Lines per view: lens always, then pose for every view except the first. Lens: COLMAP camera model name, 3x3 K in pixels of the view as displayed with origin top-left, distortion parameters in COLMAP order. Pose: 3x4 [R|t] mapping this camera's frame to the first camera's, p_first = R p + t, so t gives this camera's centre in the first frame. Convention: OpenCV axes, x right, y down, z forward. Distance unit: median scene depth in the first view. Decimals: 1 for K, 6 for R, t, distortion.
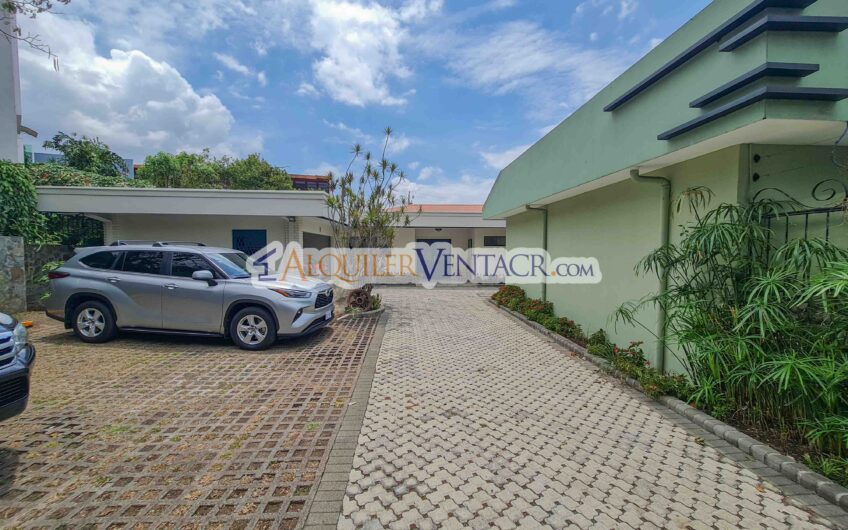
lens RADIAL K [[344.6, 0, 417.5], [0, 344.6, 259.8], [0, 0, 1]] dist [-0.008091, 0.002644]
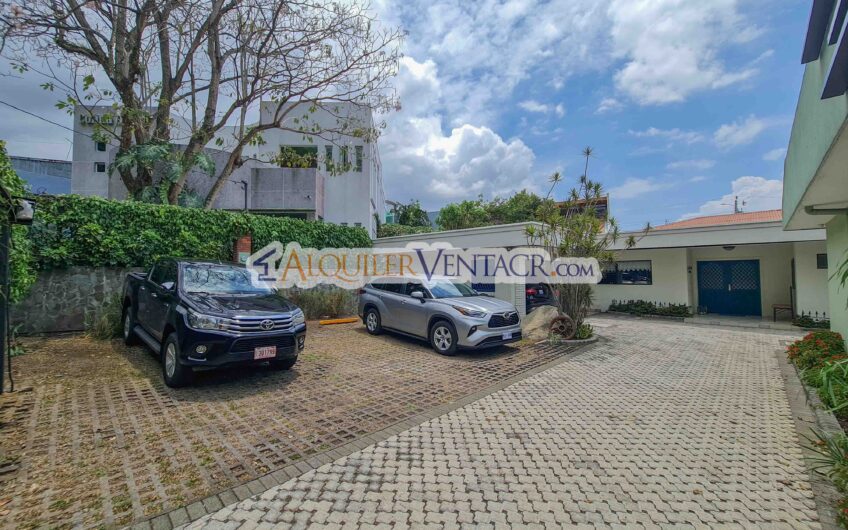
lens RADIAL K [[344.6, 0, 415.6], [0, 344.6, 266.7], [0, 0, 1]] dist [-0.008091, 0.002644]
pose [[0.677498, -0.025153, -0.735094, 0.406036], [-0.015814, 0.998686, -0.048747, -0.000674], [0.735355, 0.044651, 0.676210, 0.041485]]
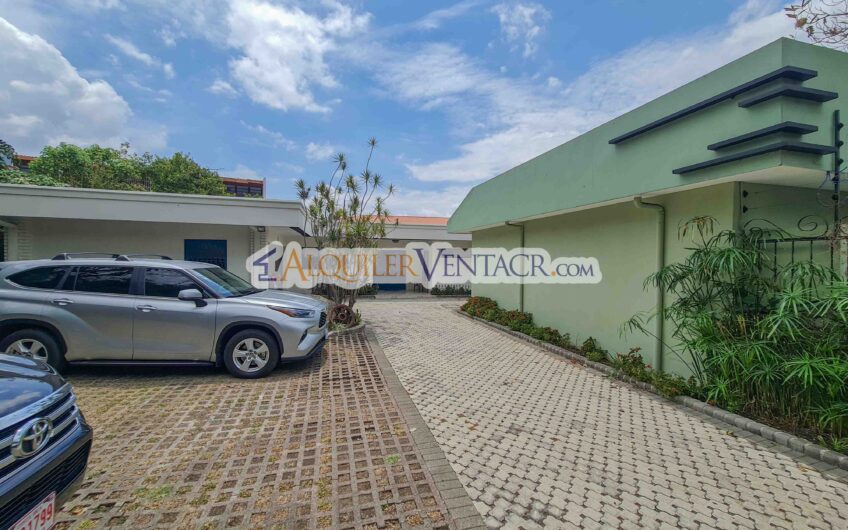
lens RADIAL K [[344.6, 0, 414.7], [0, 344.6, 255.4], [0, 0, 1]] dist [-0.008091, 0.002644]
pose [[0.978437, 0.004789, 0.206492, -0.249592], [0.003581, 0.999188, -0.040141, -0.017475], [-0.206517, 0.040015, 0.977624, 0.030880]]
